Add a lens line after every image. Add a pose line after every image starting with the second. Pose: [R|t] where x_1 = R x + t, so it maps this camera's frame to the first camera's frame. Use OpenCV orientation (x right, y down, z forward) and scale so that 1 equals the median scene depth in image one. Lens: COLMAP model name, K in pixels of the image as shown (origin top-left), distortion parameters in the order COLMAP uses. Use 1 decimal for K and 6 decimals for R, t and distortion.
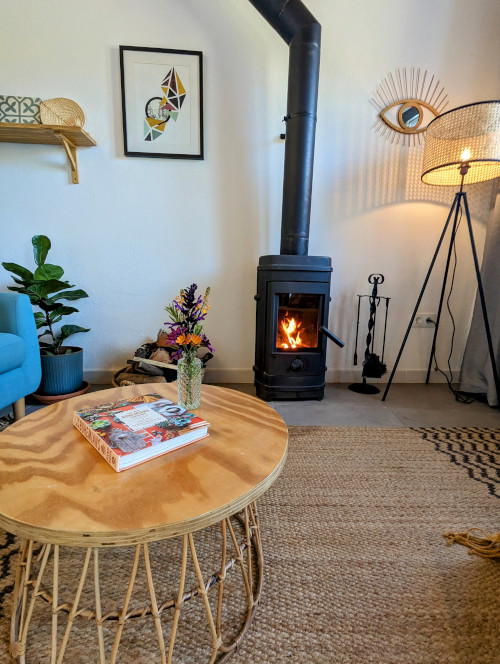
lens RADIAL K [[316.5, 0, 251.4], [0, 316.5, 331.2], [0, 0, 1]] dist [0.003862, -0.000370]
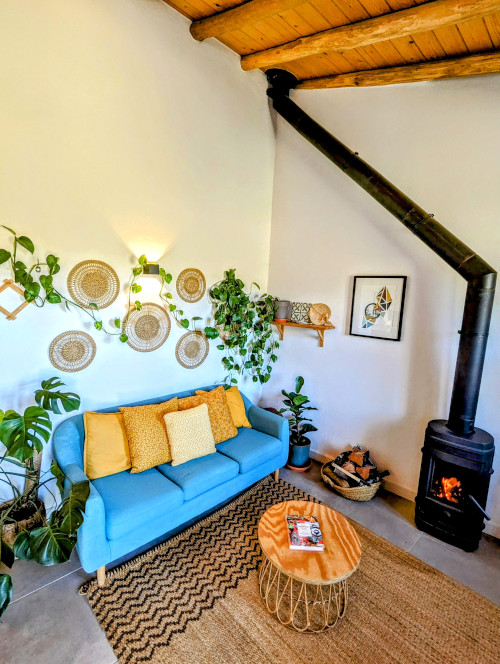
lens RADIAL K [[316.5, 0, 248.8], [0, 316.5, 331.9], [0, 0, 1]] dist [0.003862, -0.000370]
pose [[0.701034, 0.105679, -0.705254, 0.406200], [-0.145308, 0.989379, 0.003815, -0.516579], [0.698167, 0.099805, 0.708944, -0.553240]]
